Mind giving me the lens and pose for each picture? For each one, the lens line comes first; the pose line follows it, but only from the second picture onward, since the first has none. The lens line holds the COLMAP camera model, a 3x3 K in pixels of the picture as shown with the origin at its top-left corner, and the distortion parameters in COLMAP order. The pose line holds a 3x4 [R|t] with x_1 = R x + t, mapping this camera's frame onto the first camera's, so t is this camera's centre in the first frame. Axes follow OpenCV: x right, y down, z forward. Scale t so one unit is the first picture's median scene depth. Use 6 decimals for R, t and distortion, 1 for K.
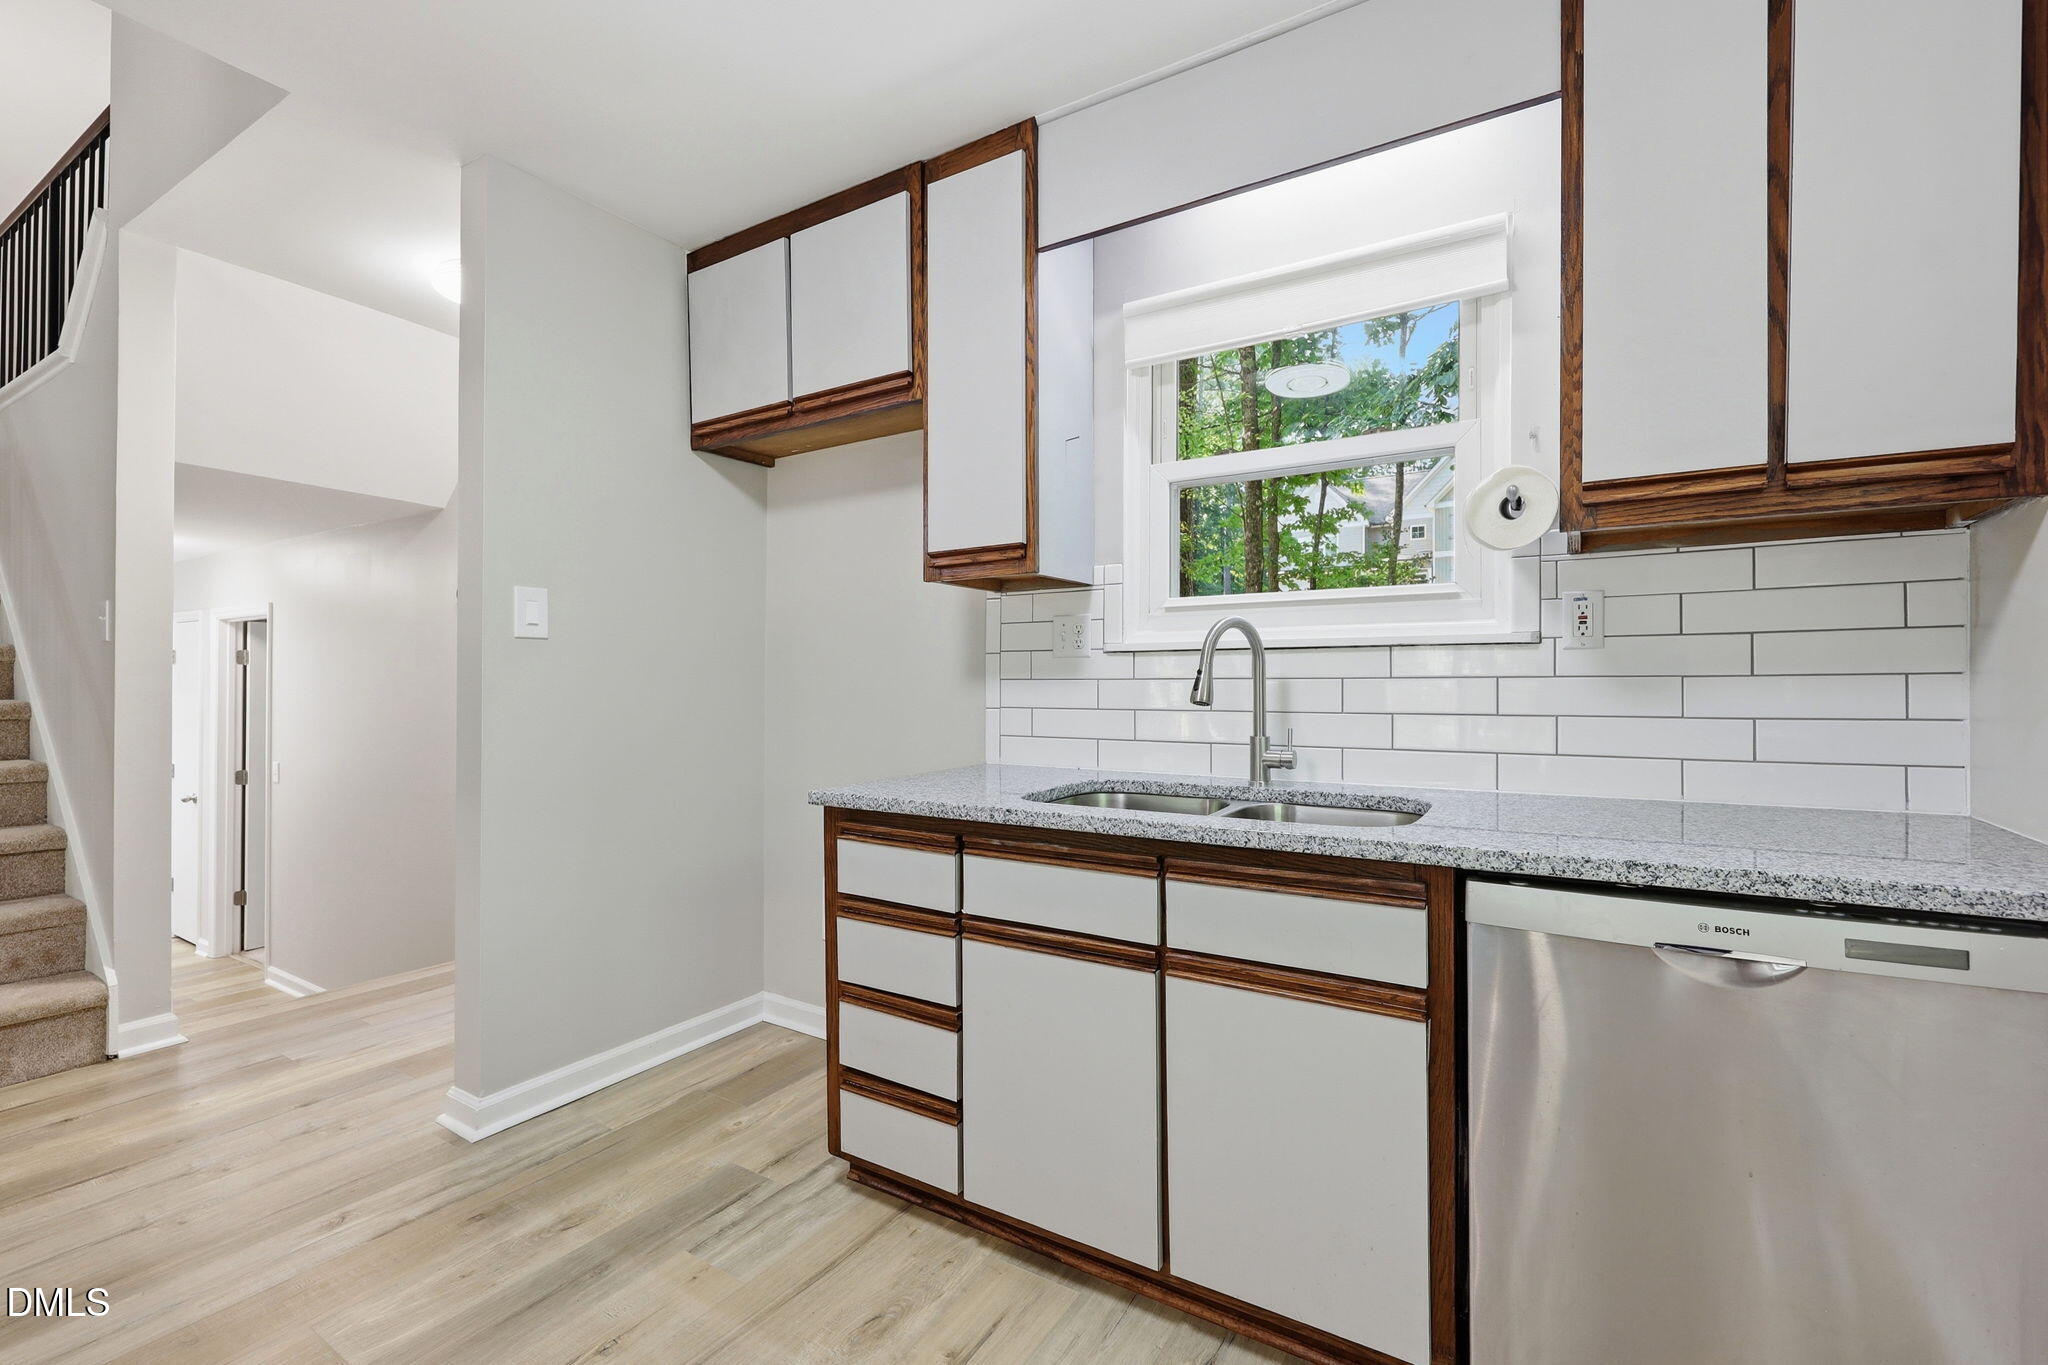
lens RADIAL K [[886.6, 0, 1019.8], [0, 886.6, 687.8], [0, 0, 1]] dist [-0.000485, 0.000193]
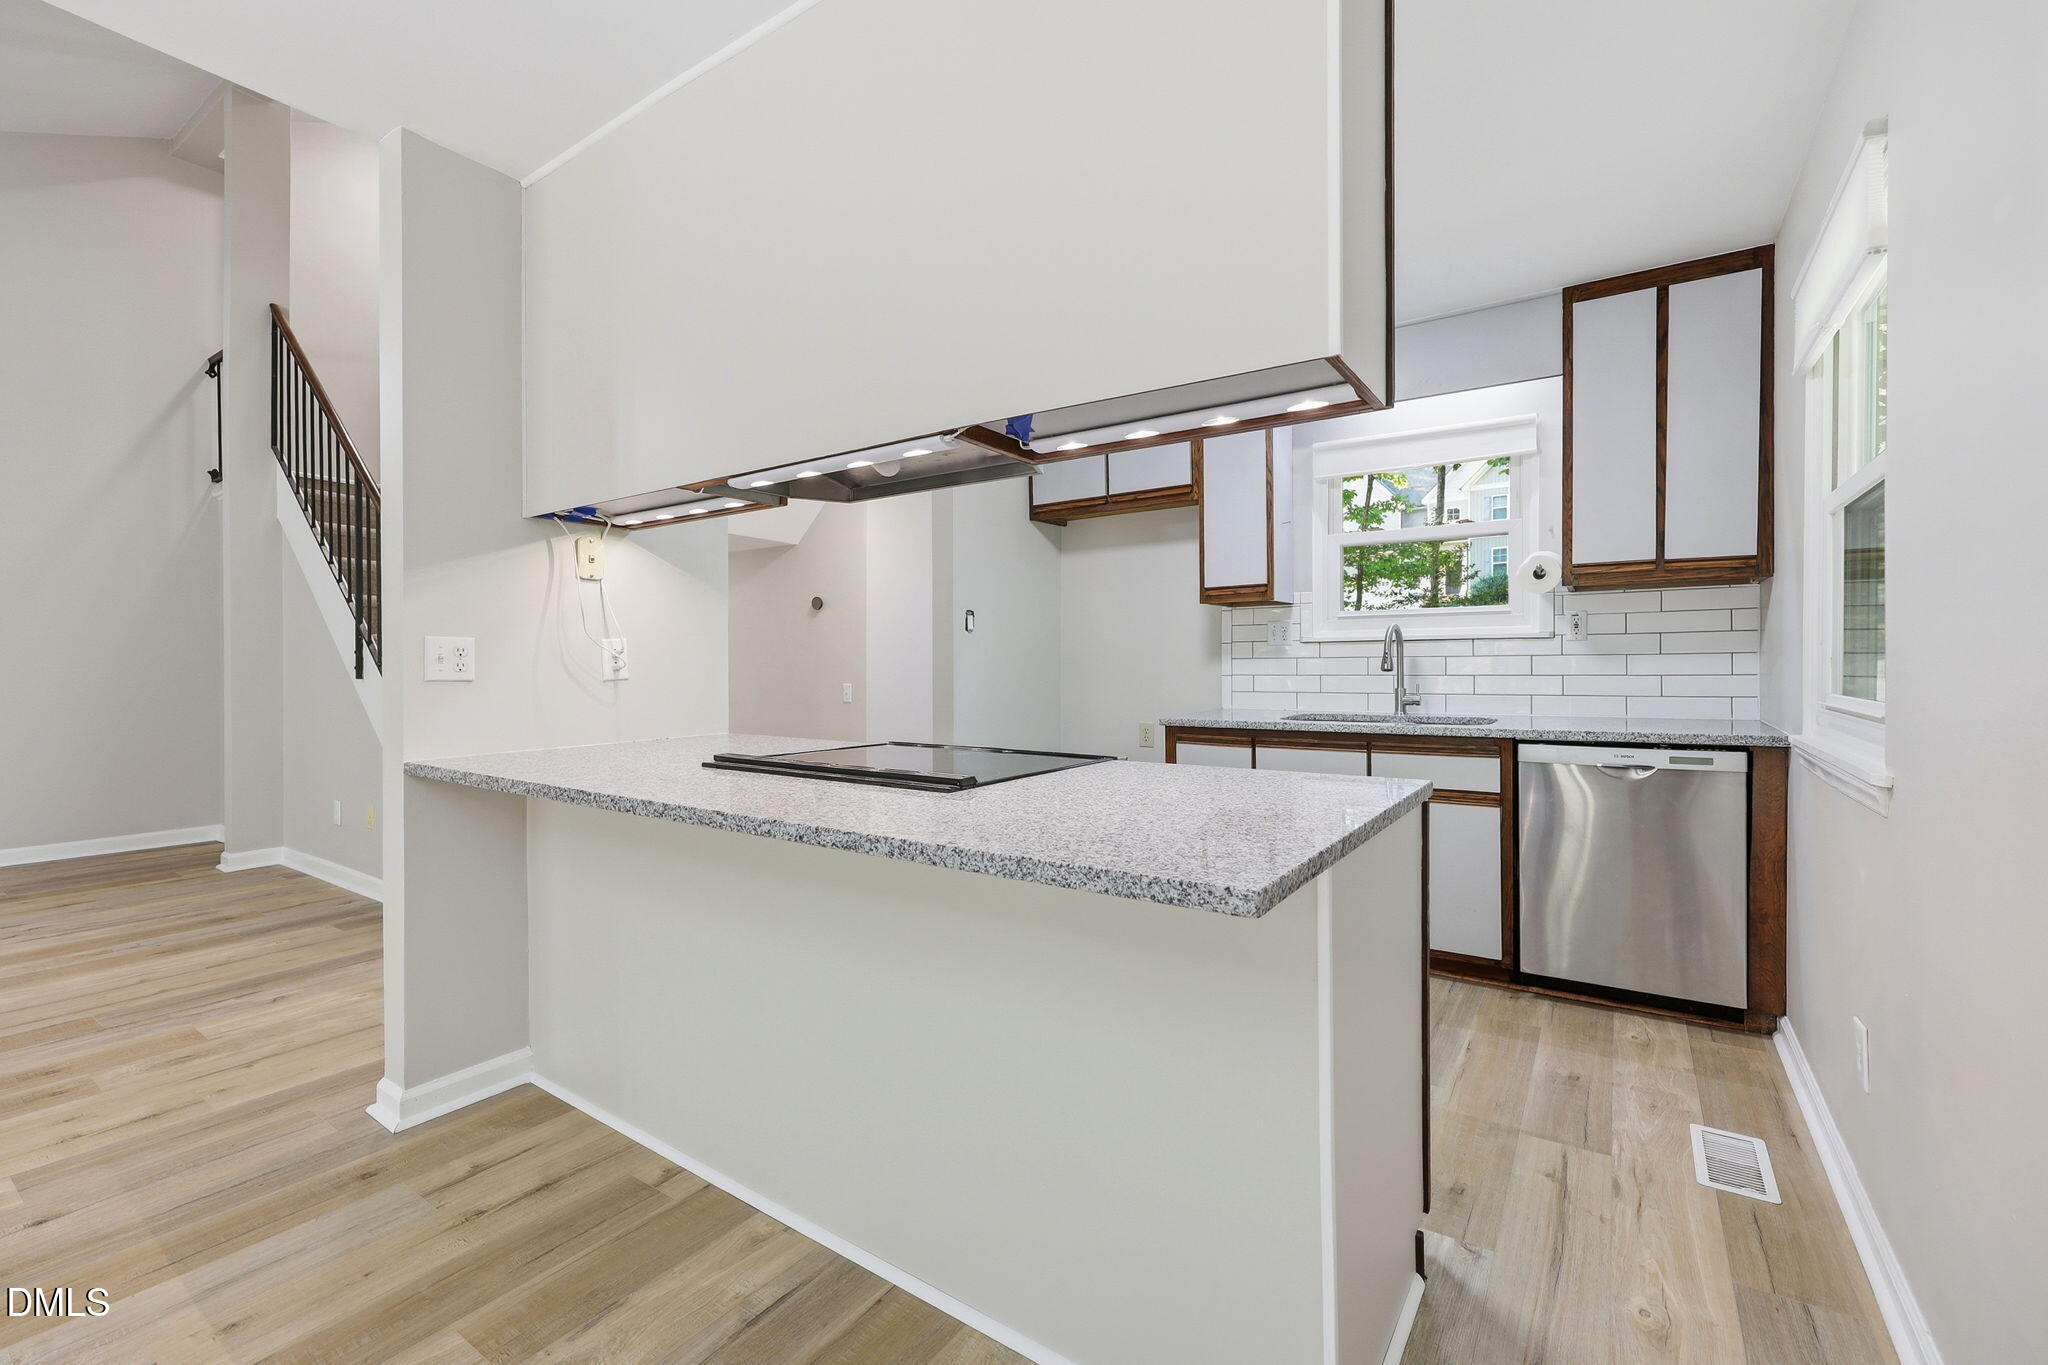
lens RADIAL K [[864.0, 0, 1023.0], [0, 864.0, 674.0], [0, 0, 1]] dist [0.000997, 0.000255]
pose [[0.999264, -0.005828, -0.037915, -0.485926], [0.006139, 0.999948, 0.008101, 0.006130], [0.037866, -0.008327, 0.999248, -0.903212]]
